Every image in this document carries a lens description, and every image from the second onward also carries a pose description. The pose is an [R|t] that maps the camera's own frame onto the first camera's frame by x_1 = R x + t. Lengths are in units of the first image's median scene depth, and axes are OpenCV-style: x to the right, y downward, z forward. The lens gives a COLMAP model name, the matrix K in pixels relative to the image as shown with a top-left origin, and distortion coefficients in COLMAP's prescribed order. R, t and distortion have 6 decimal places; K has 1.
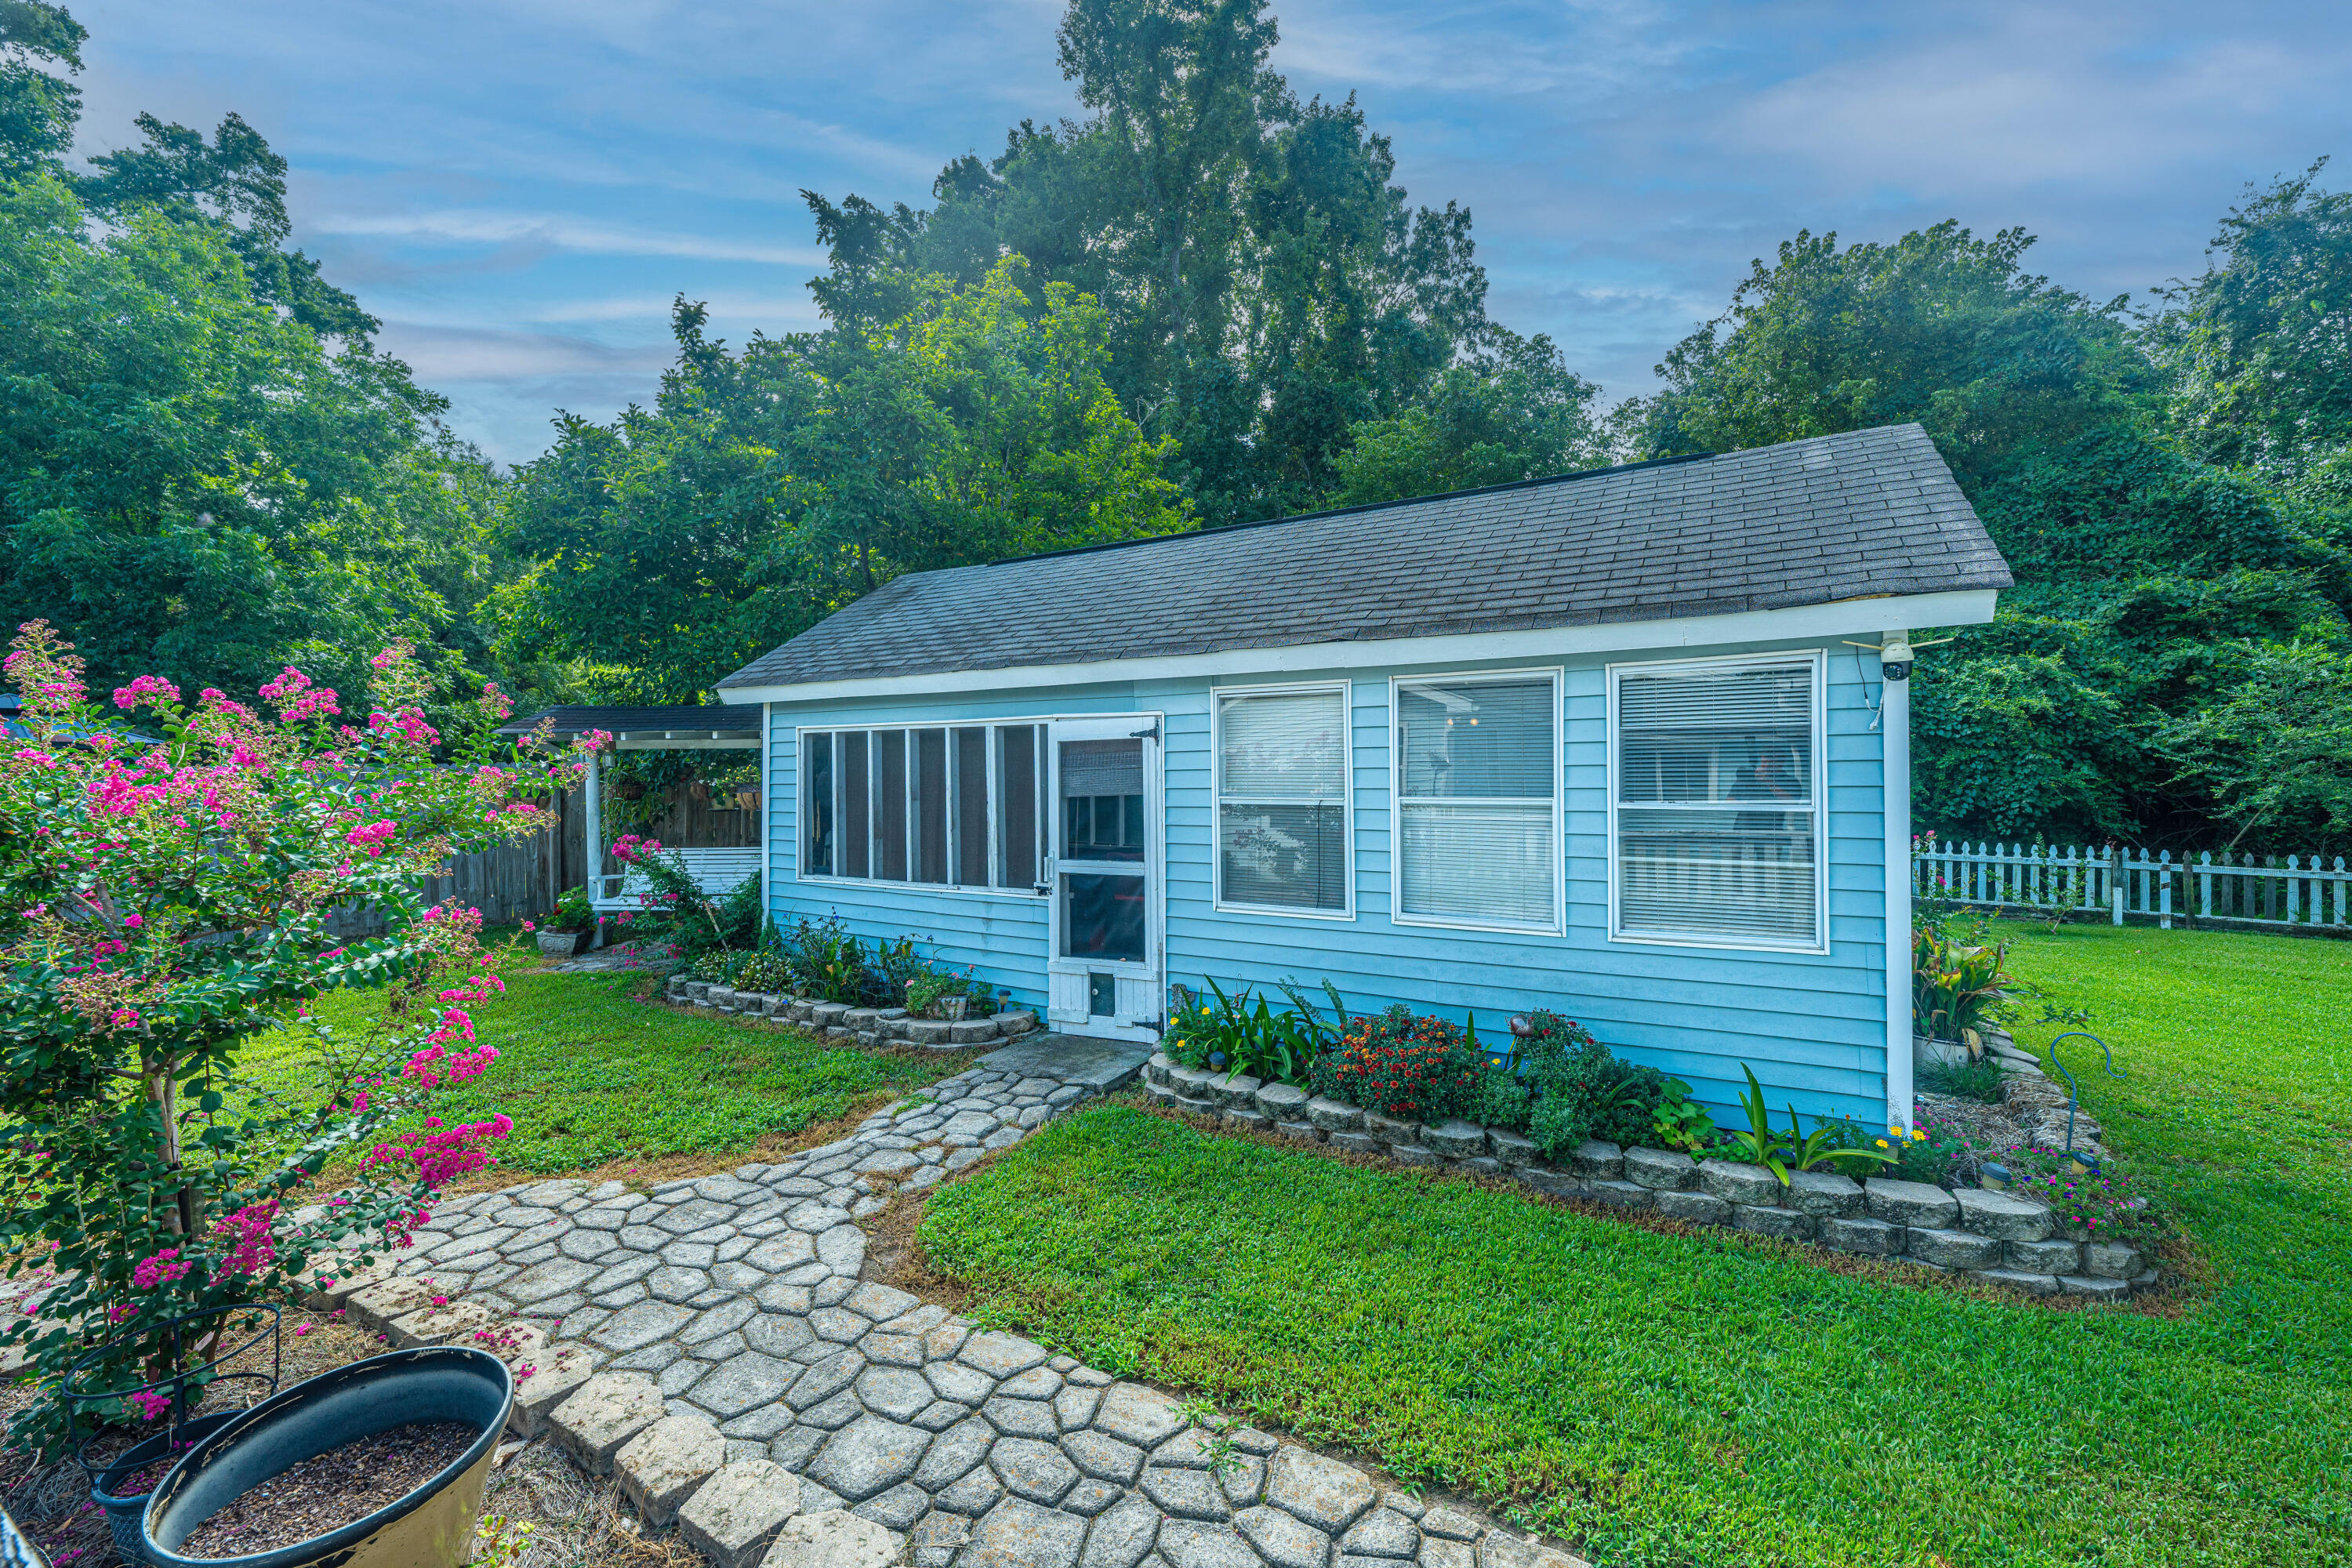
lens RADIAL K [[953.3, 0, 1222.7], [0, 953.3, 788.7], [0, 0, 1]] dist [-0.000627, 0.000187]
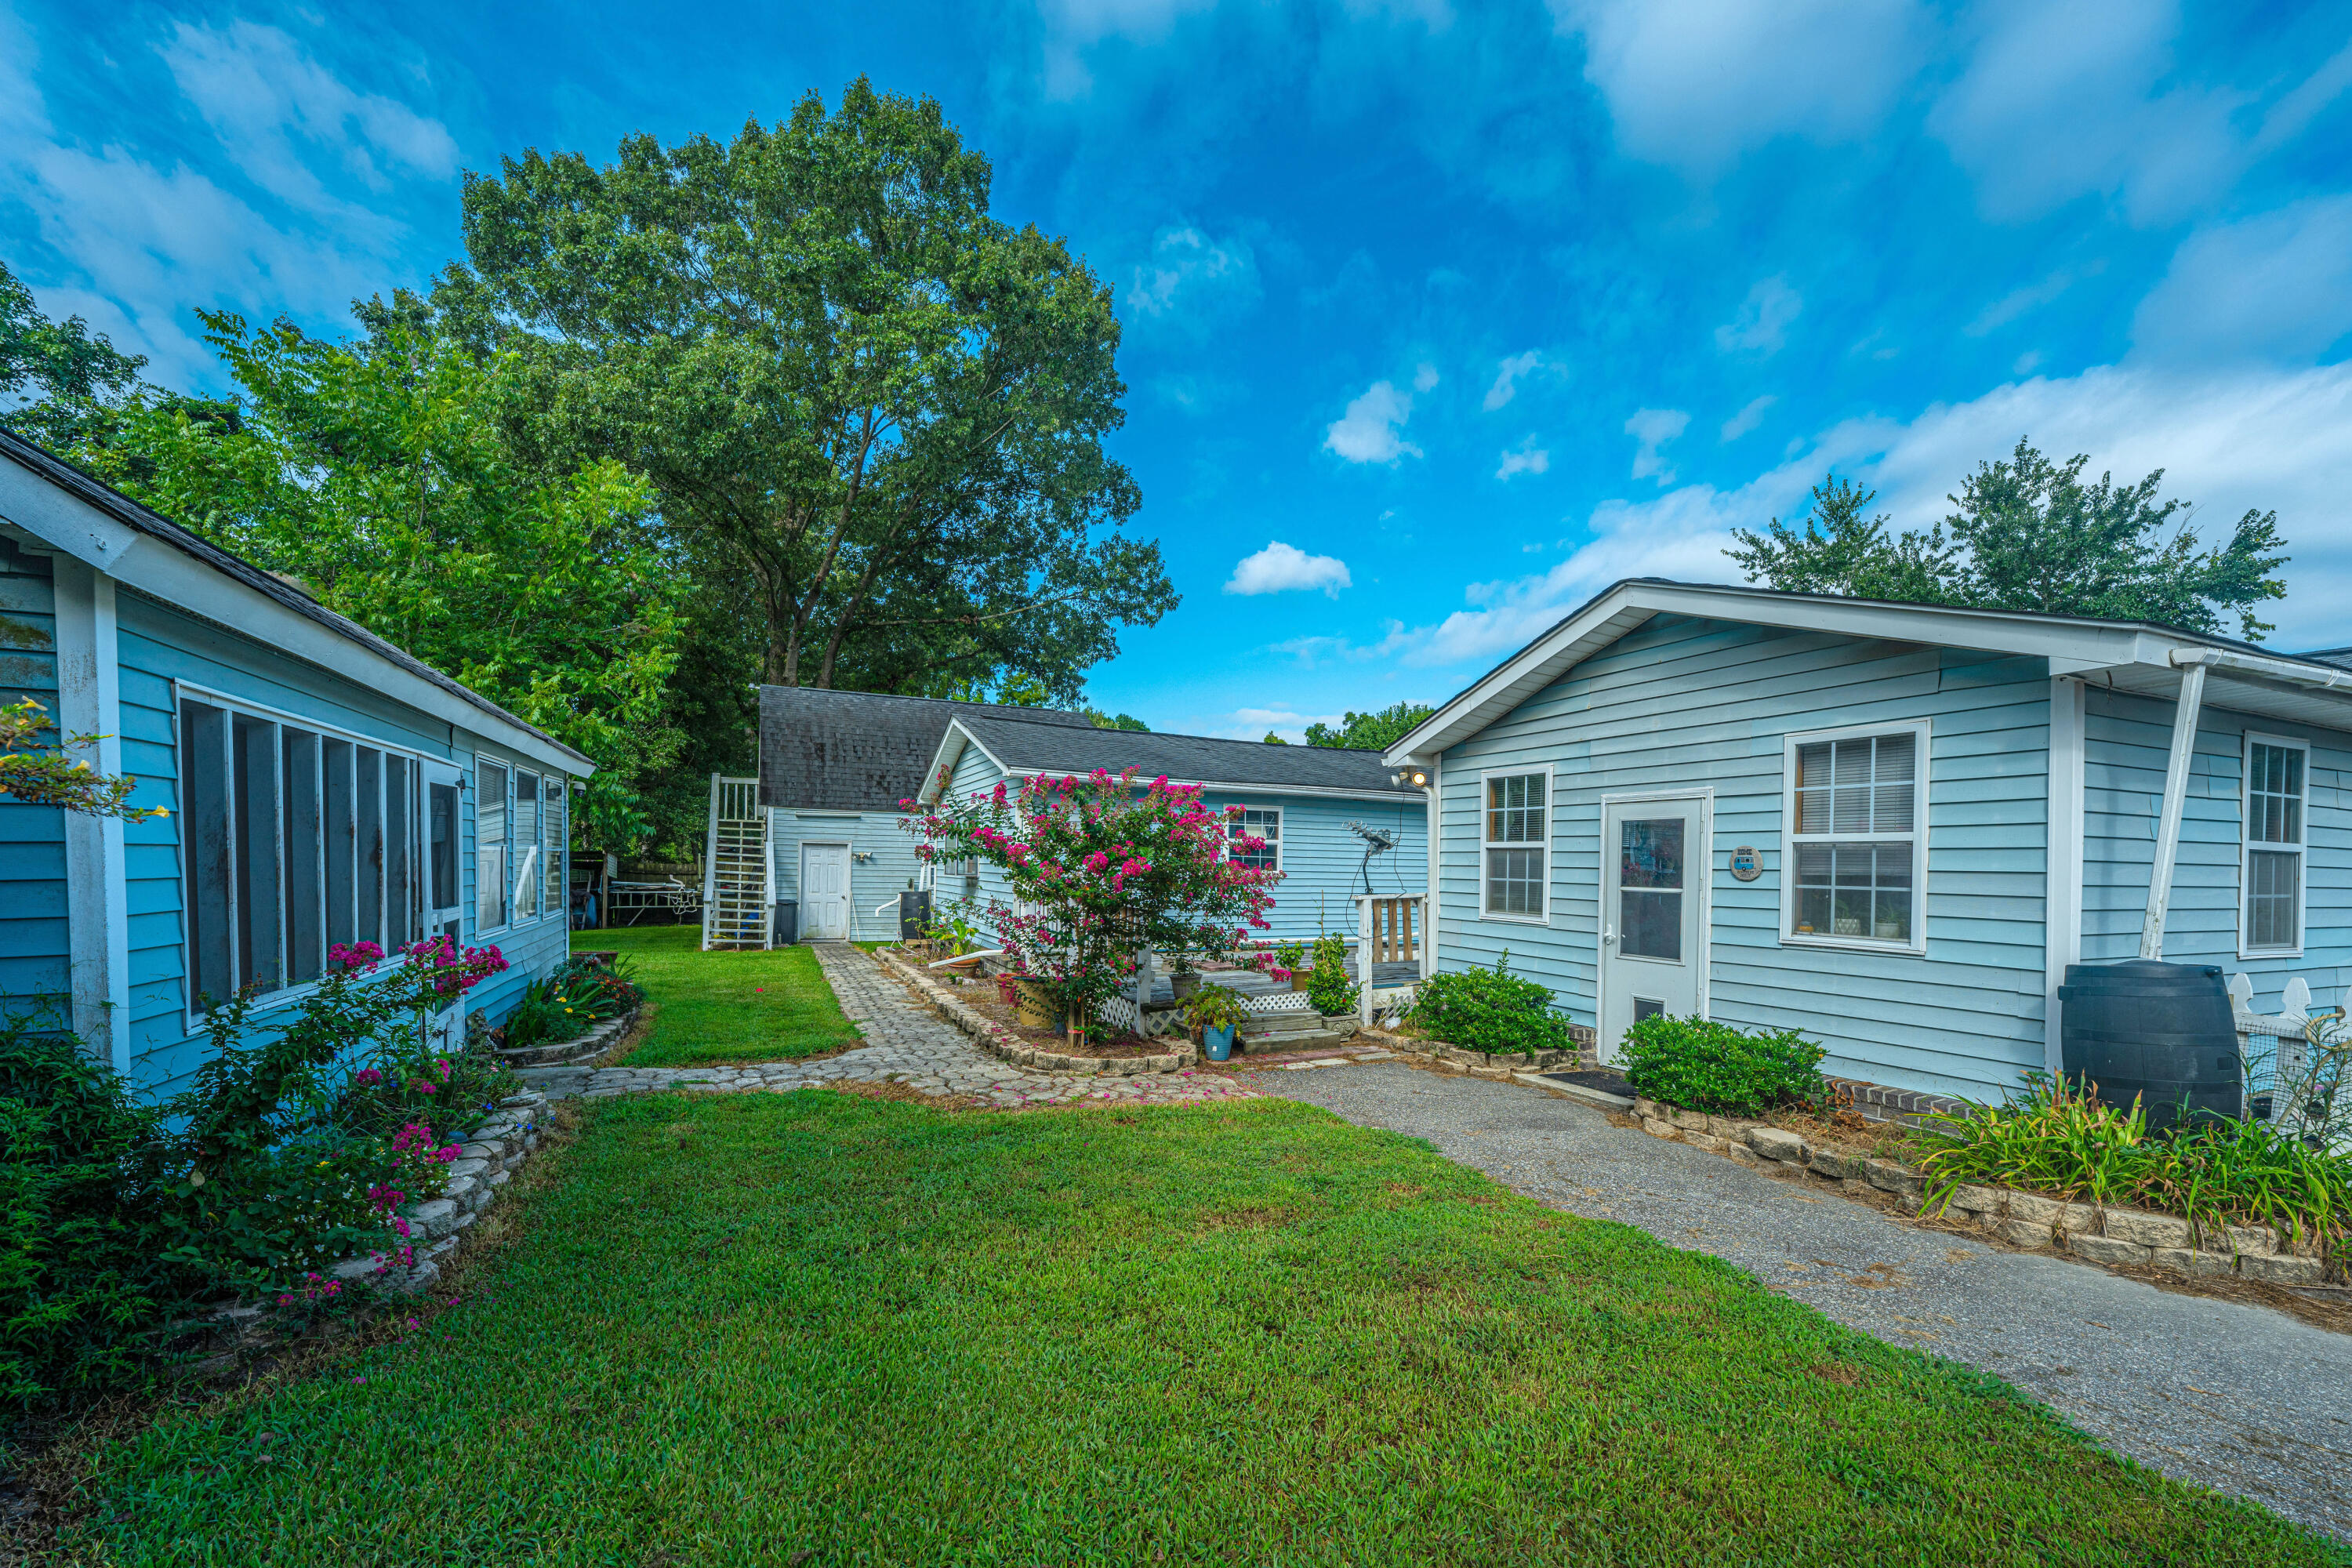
lens RADIAL K [[953.3, 0, 1164.0], [0, 953.3, 873.6], [0, 0, 1]] dist [-0.000627, 0.000187]
pose [[-0.787199, -0.019215, 0.616400, -0.394837], [-0.004714, 0.999673, 0.025142, 0.003291], [-0.616682, 0.016886, -0.787032, 0.396443]]
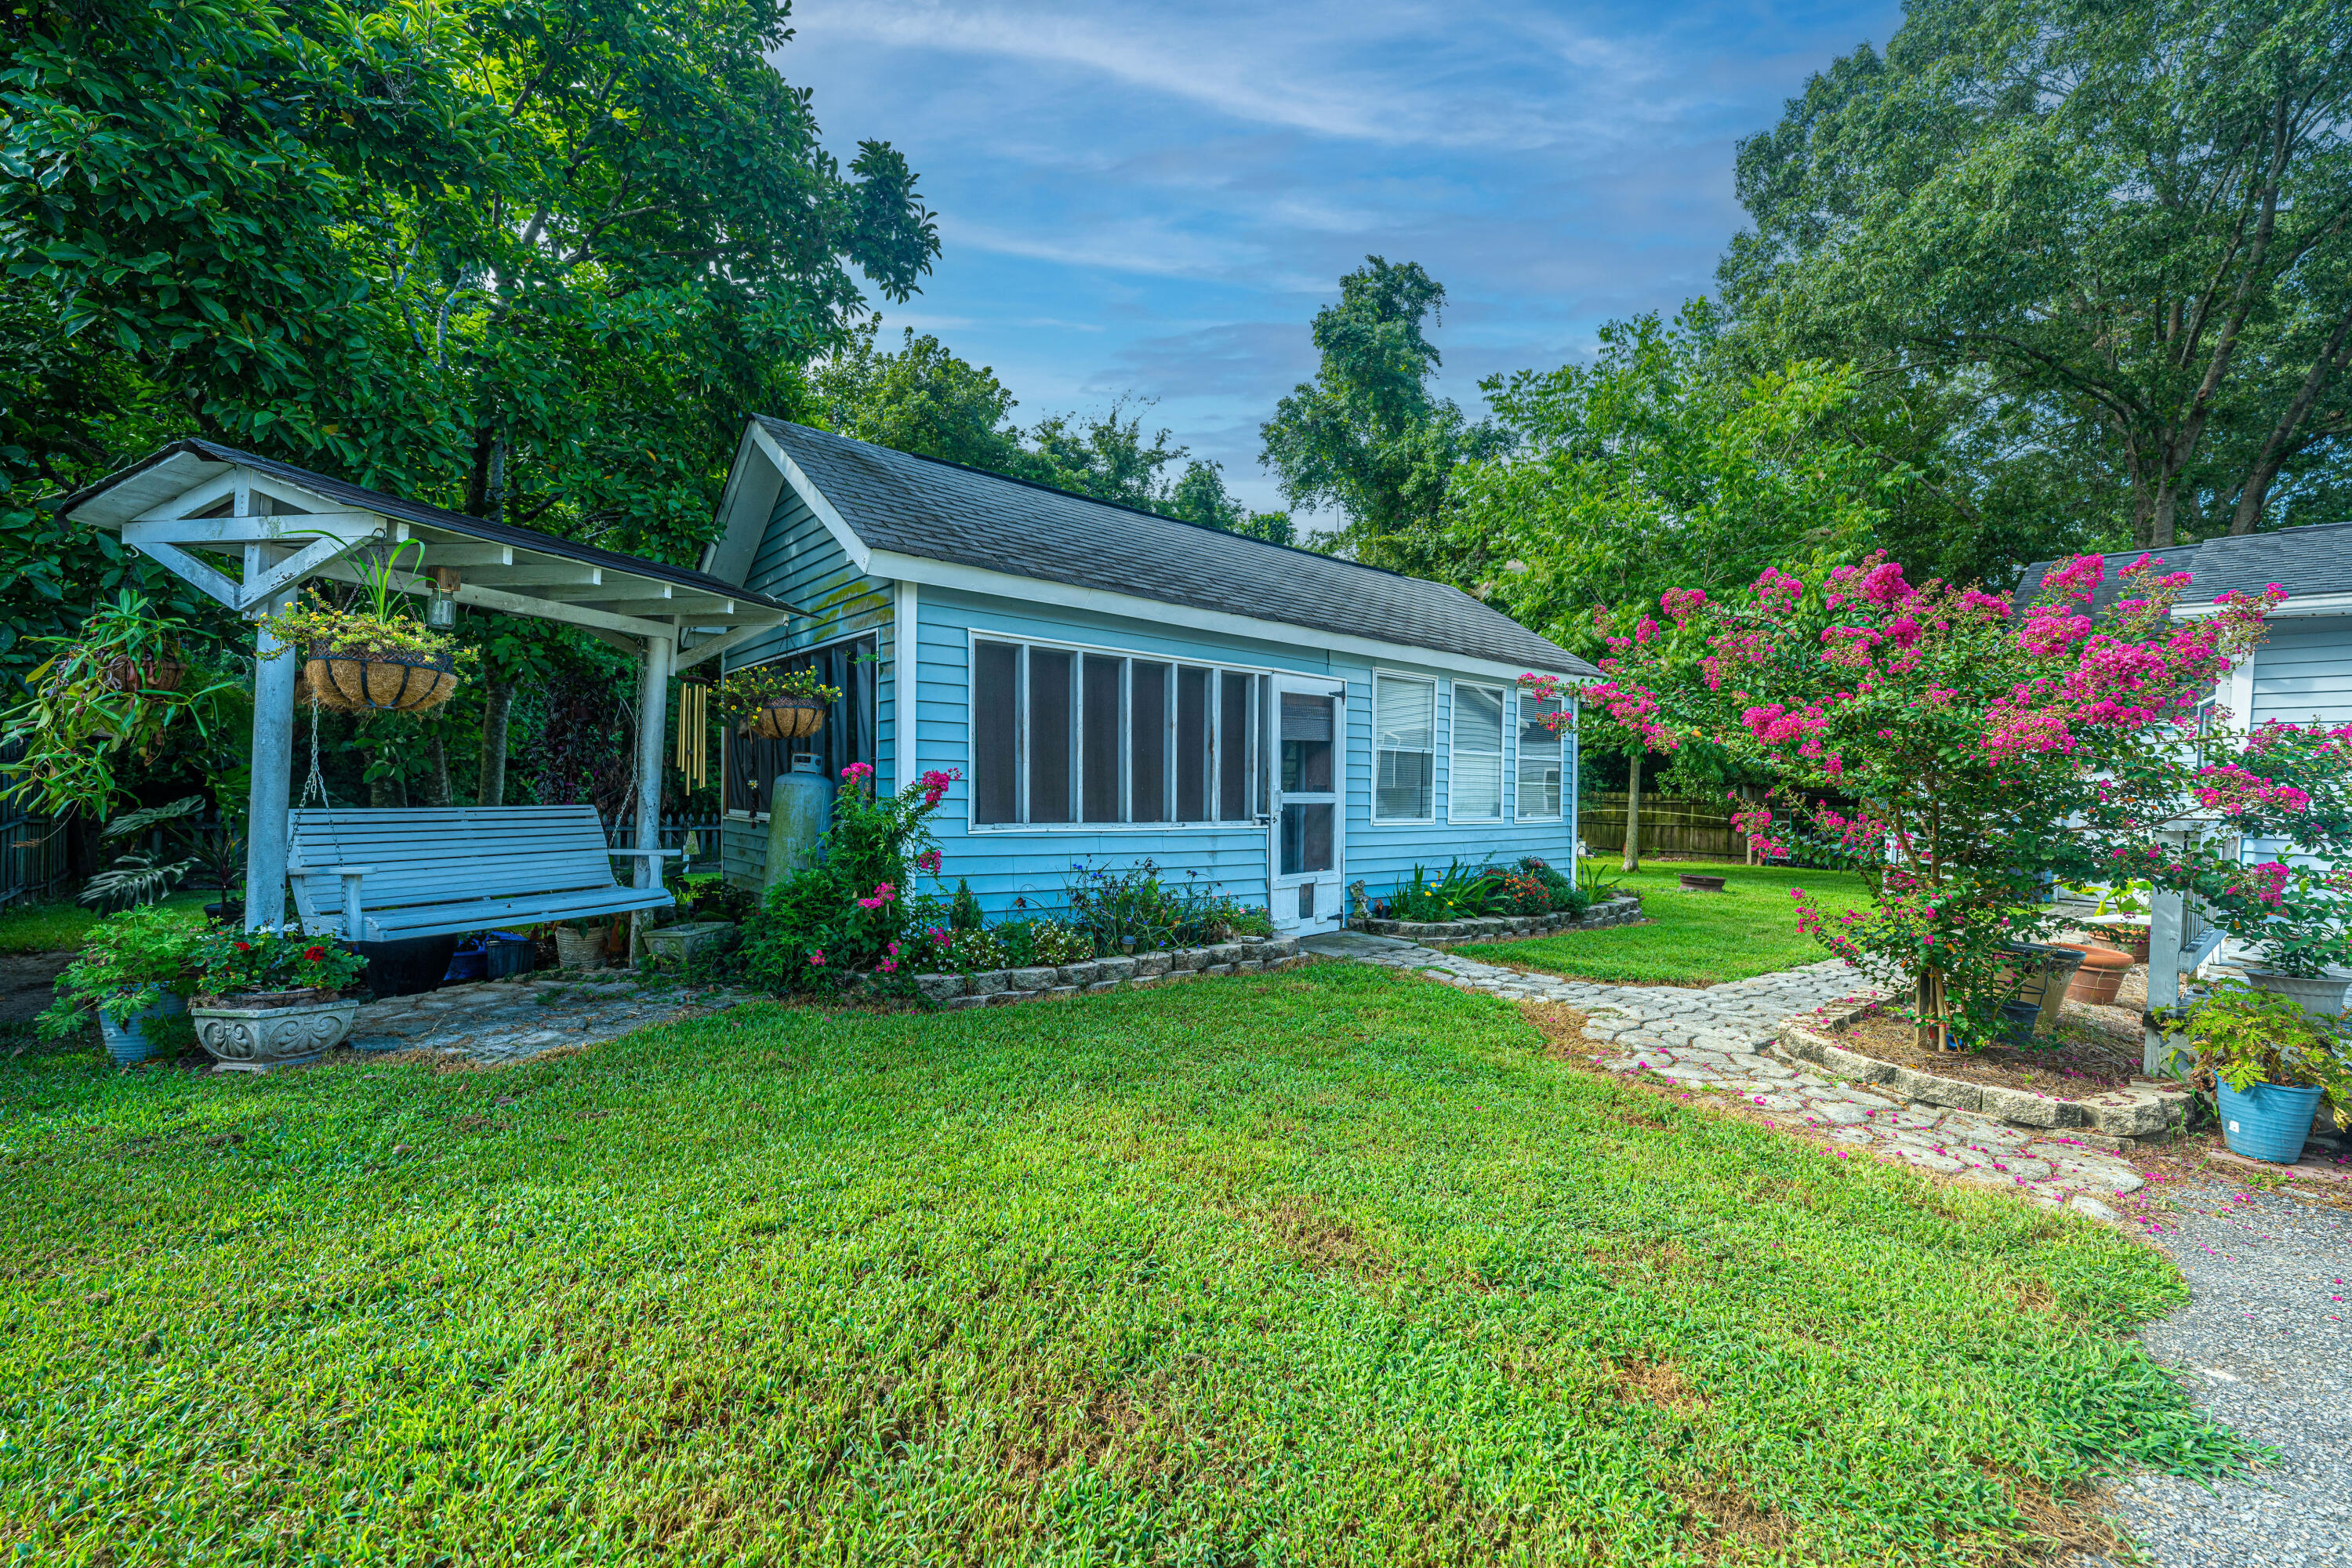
lens RADIAL K [[969.7, 0, 1175.7], [0, 969.7, 788.5], [0, 0, 1]] dist [0.000625, -0.000028]
pose [[0.359874, 0.006510, 0.932978, -0.410254], [-0.012721, 0.999917, -0.002071, 0.022633], [-0.932914, -0.011123, 0.359927, 0.213199]]
